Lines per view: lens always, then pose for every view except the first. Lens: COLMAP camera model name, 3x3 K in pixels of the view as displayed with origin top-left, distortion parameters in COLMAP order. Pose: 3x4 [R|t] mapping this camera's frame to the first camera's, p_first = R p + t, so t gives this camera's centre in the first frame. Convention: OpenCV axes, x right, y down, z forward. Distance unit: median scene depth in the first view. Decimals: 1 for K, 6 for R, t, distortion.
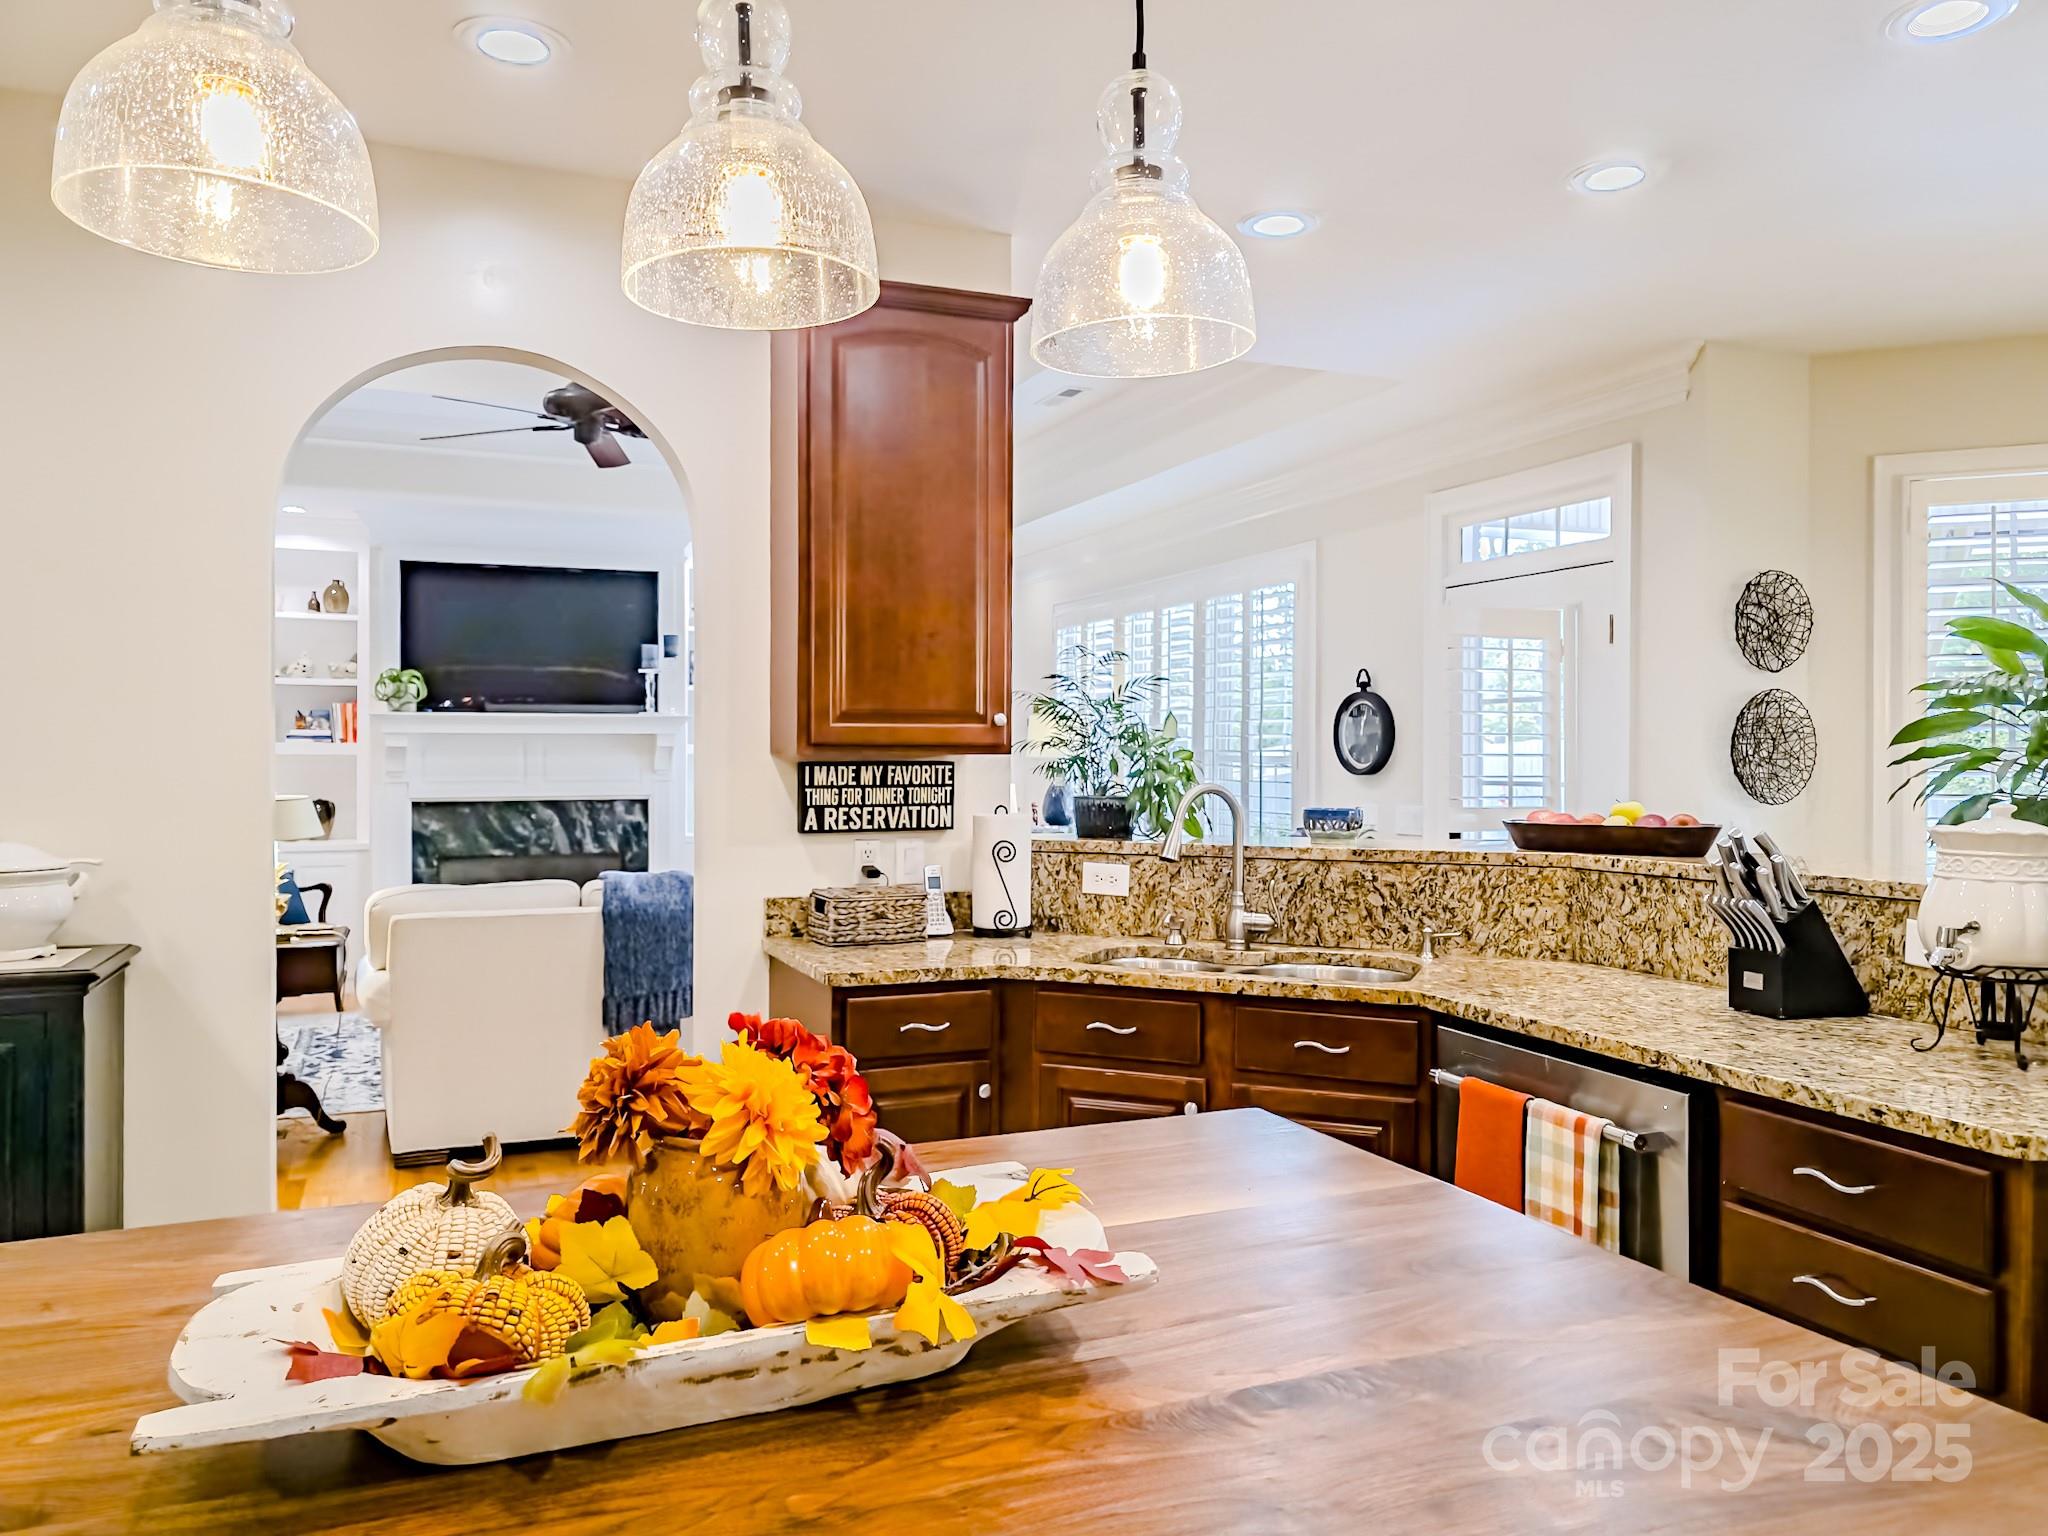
lens RADIAL K [[1425.4, 0, 1013.9], [0, 1425.4, 761.0], [0, 0, 1]] dist [0.010449, -0.003856]
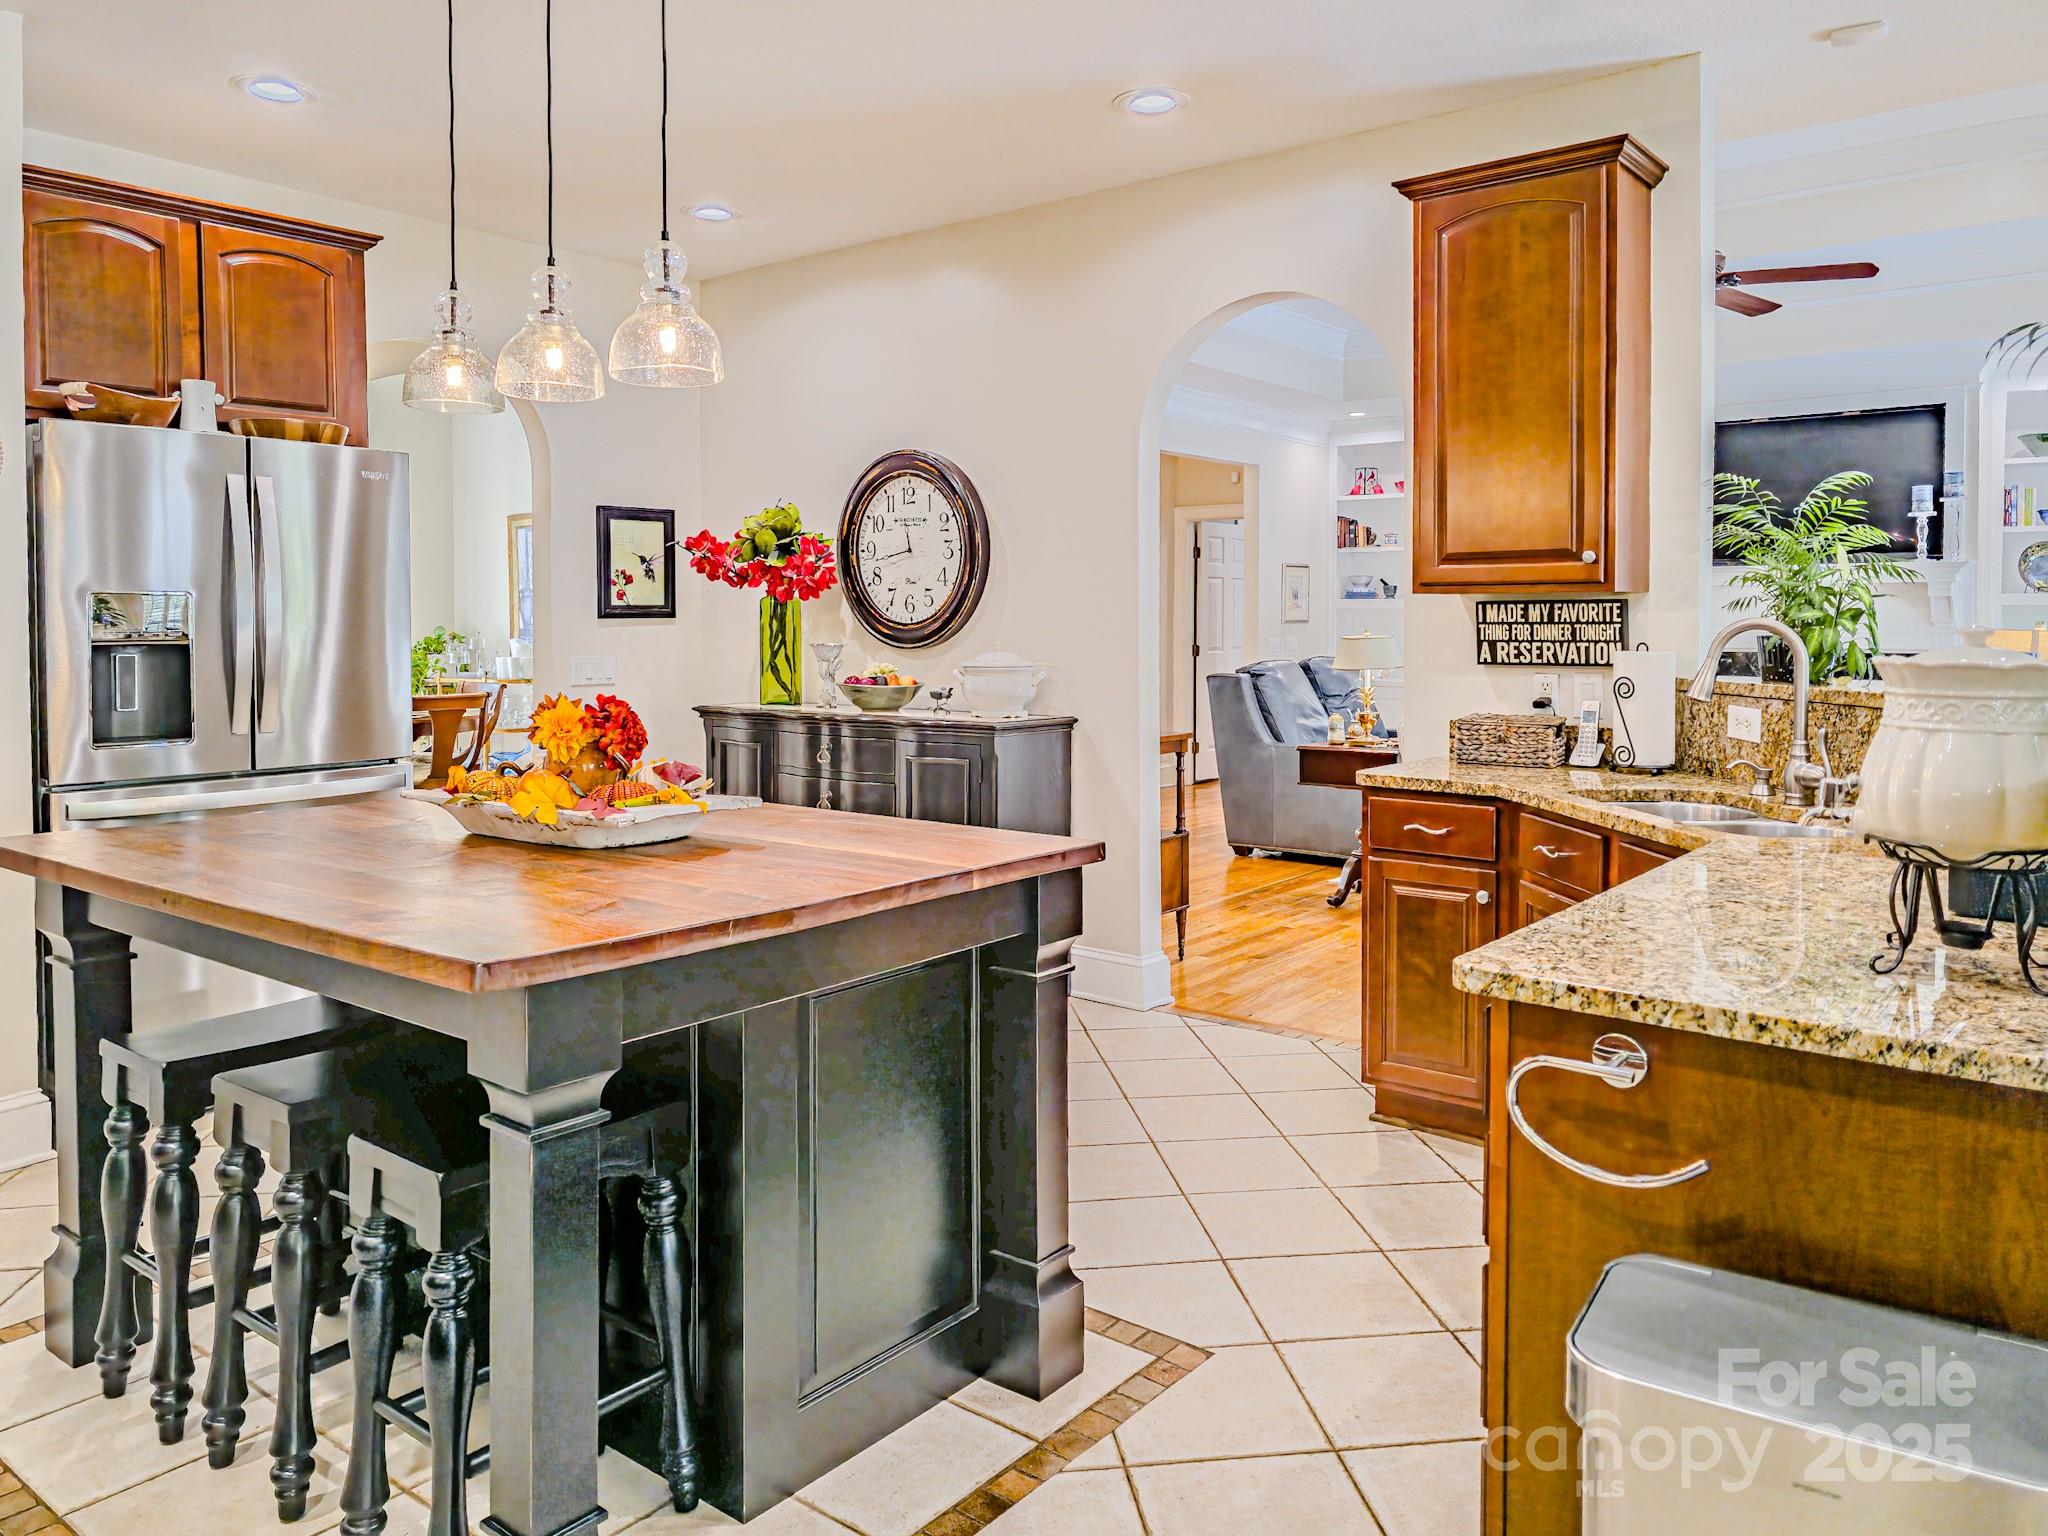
lens RADIAL K [[1425.4, 0, 1025.0], [0, 1425.4, 638.7], [0, 0, 1]] dist [0.010449, -0.003856]
pose [[0.498041, 0.010851, -0.867086, 0.653981], [-0.000525, 0.999925, 0.012212, 0.016772], [0.867154, -0.005627, 0.498009, 0.129939]]
